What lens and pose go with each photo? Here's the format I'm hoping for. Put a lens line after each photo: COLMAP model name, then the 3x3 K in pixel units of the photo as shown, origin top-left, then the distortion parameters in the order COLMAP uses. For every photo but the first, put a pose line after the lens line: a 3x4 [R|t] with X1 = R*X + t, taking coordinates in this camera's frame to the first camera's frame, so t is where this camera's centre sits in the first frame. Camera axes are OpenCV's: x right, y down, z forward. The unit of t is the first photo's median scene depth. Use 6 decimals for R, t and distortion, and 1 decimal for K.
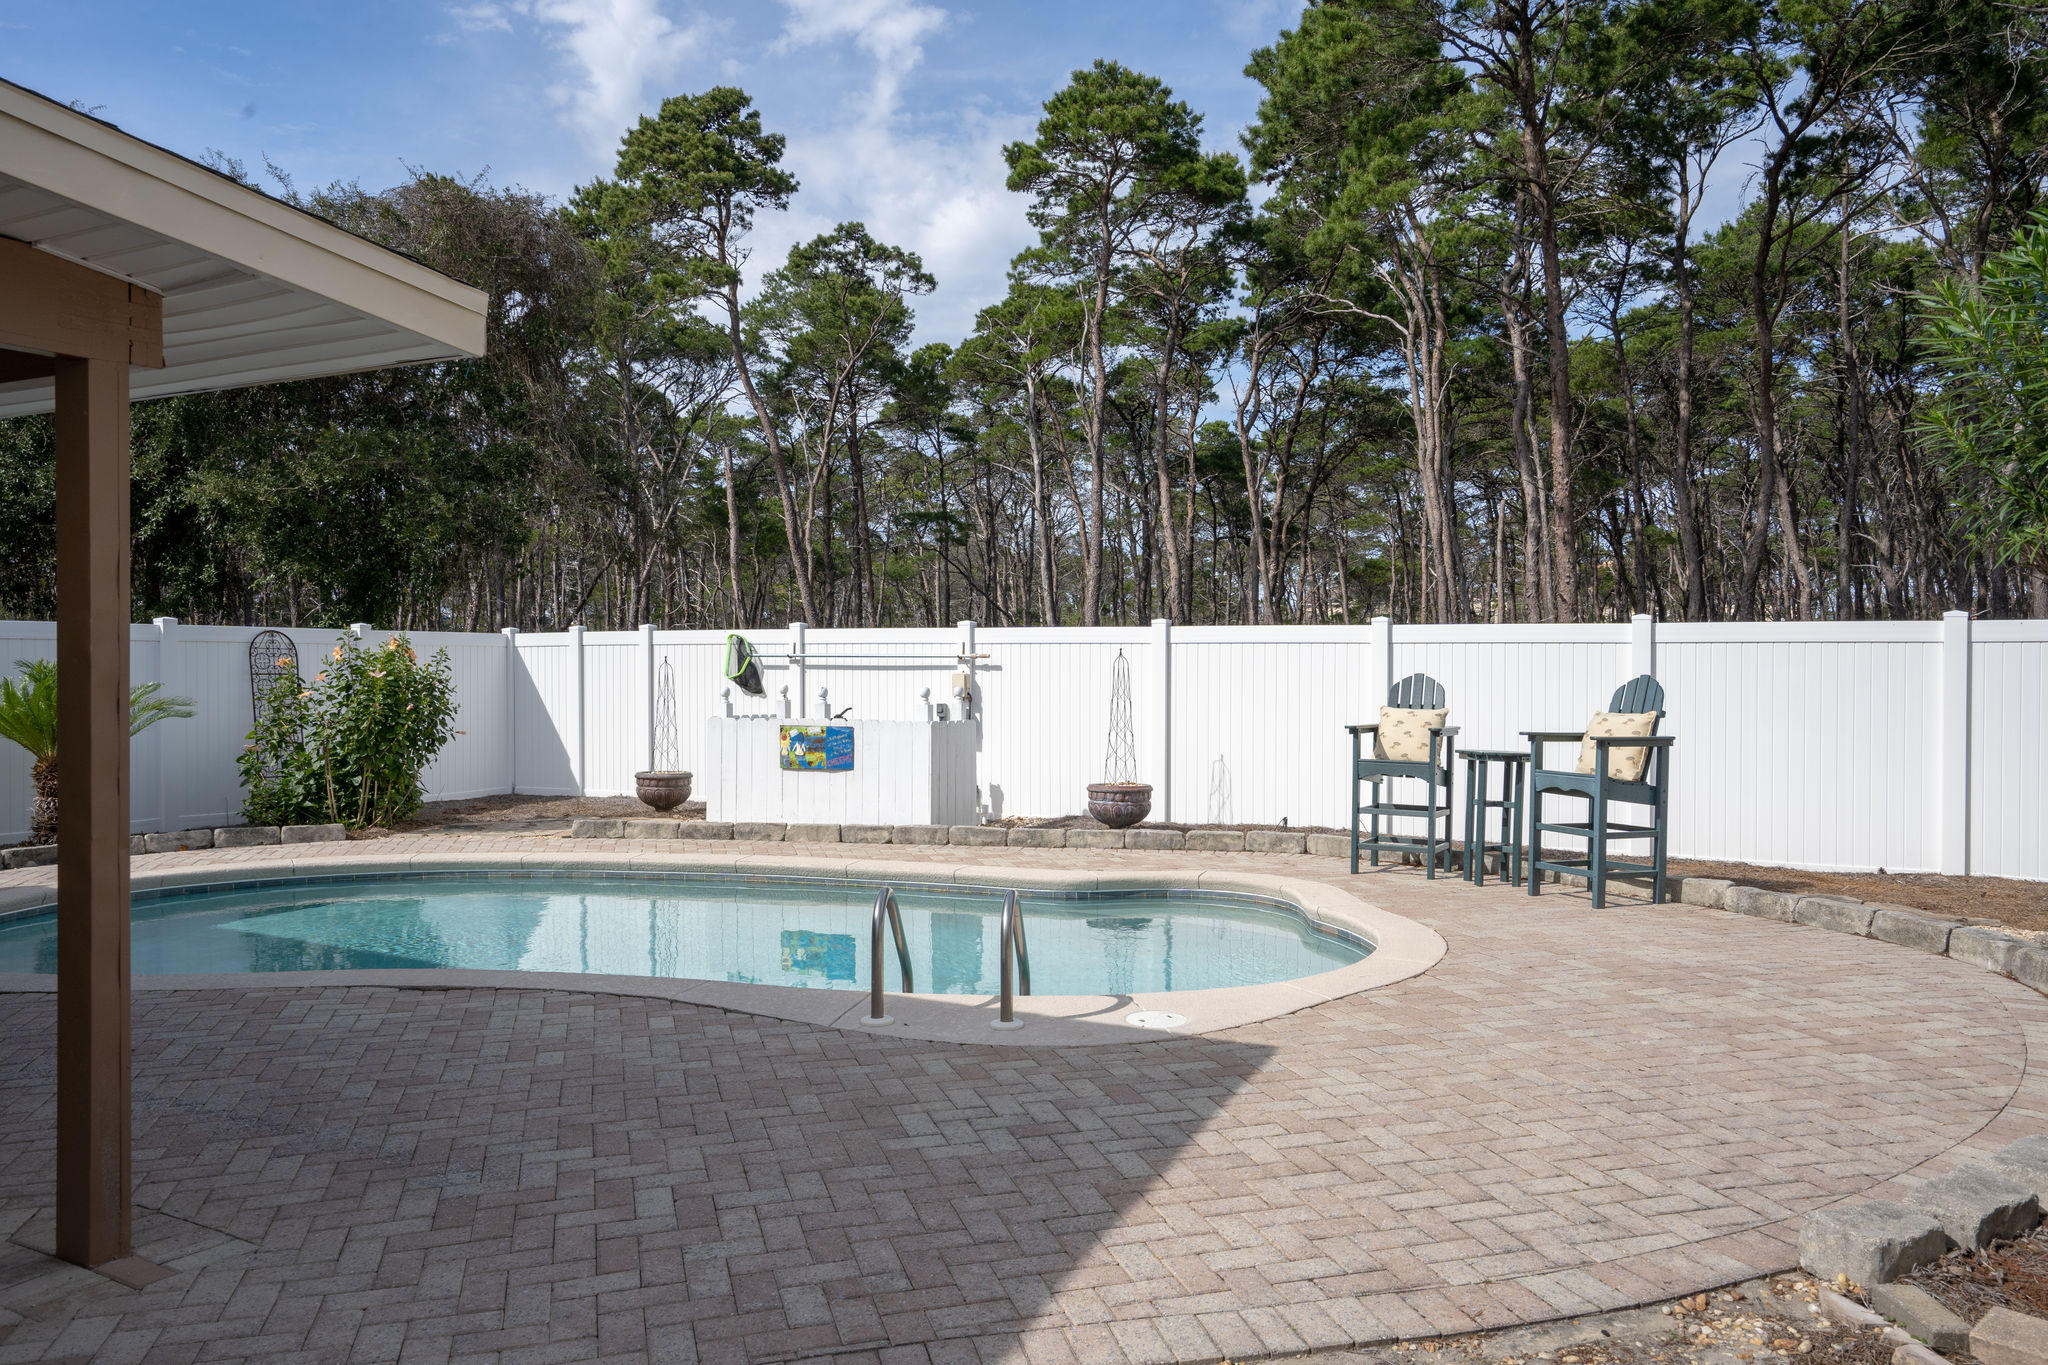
lens RADIAL K [[1457.8, 0, 1024.0], [0, 1457.8, 682.5], [0, 0, 1]] dist [-0.004860, -0.001699]
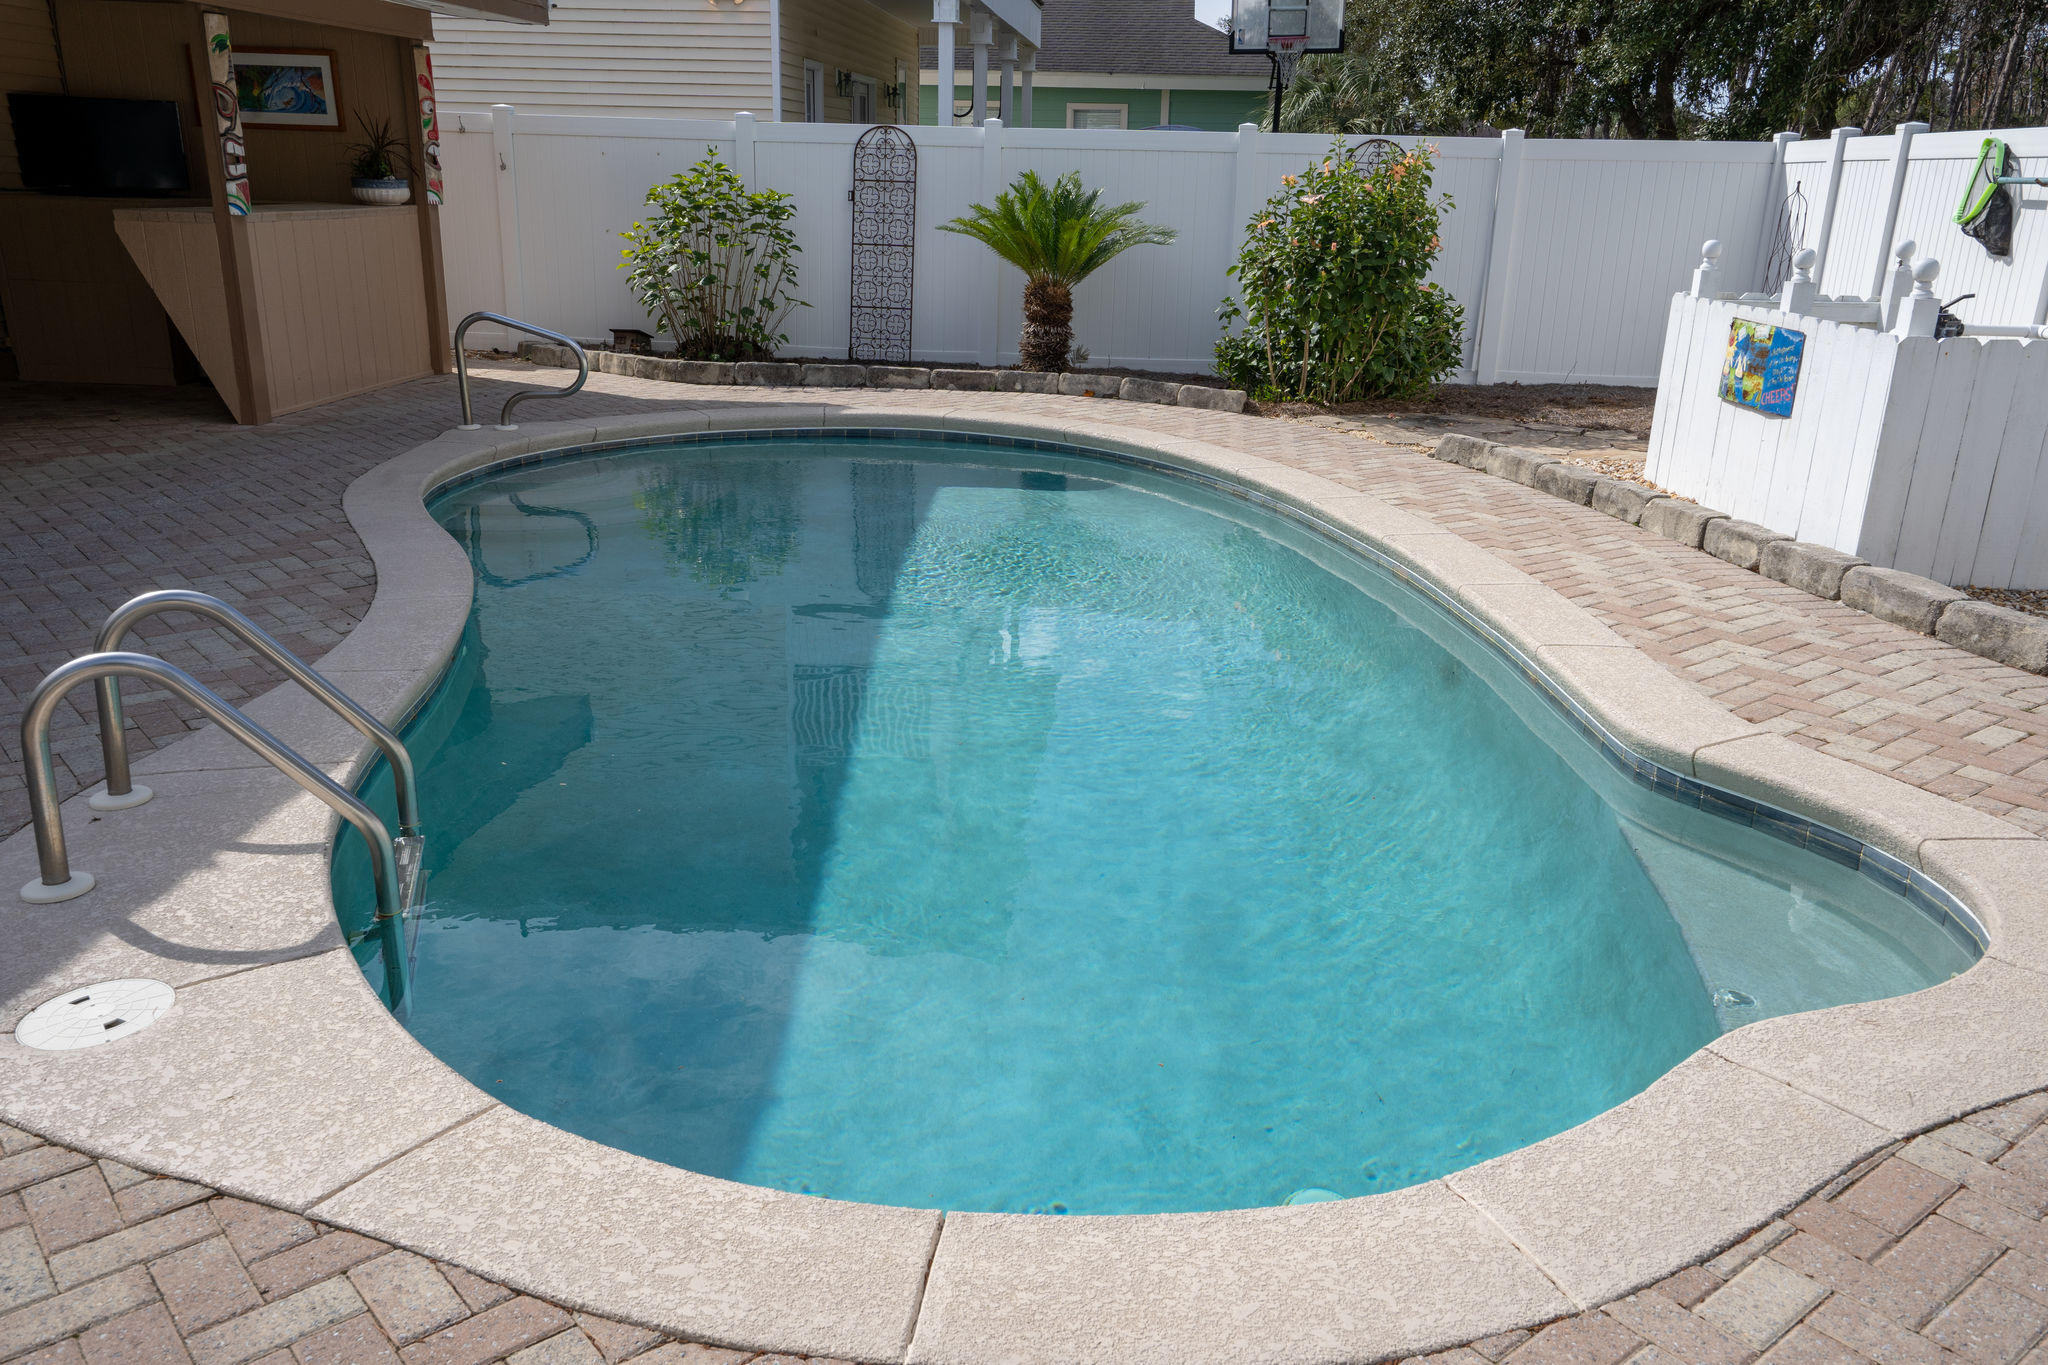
lens RADIAL K [[1612.8, 0, 1024.0], [0, 1612.8, 682.5], [0, 0, 1]] dist [0.036605, 0.008896]
pose [[0.387426, 0.291329, -0.874659, 0.305504], [-0.036839, 0.952891, 0.301069, -0.013973], [0.921164, -0.084420, 0.379907, 0.524174]]
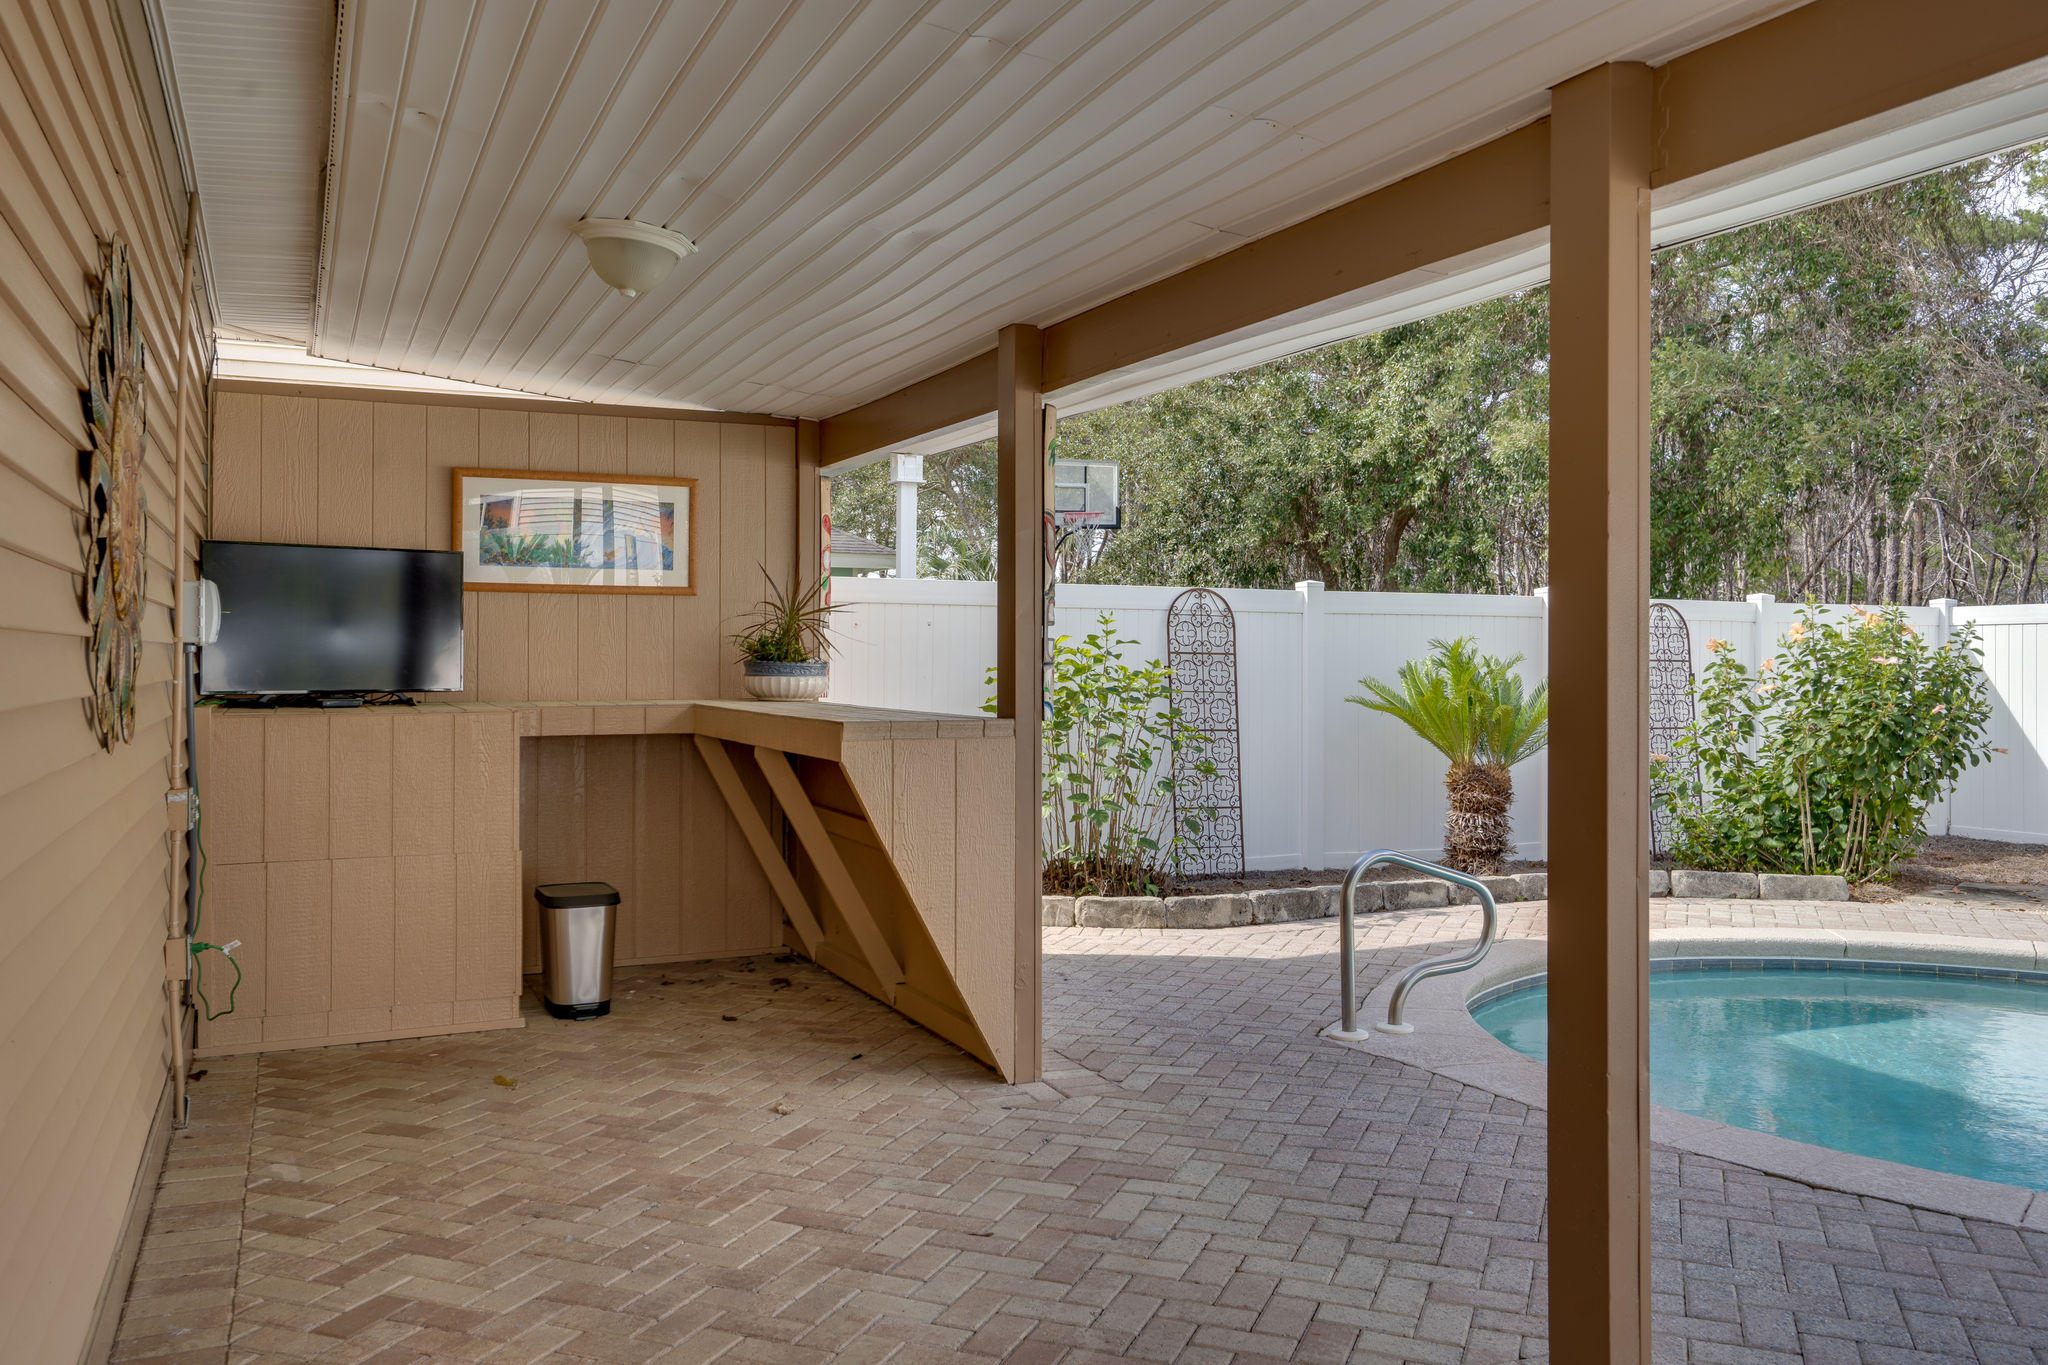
lens RADIAL K [[1641.2, 0, 1024.0], [0, 1641.2, 682.5], [0, 0, 1]] dist [0.037643, 0.002679]
pose [[0.792044, 0.017426, -0.610215, -0.291160], [-0.017479, 0.999830, 0.005864, 0.007128], [0.610214, 0.006021, 0.792214, 0.139419]]
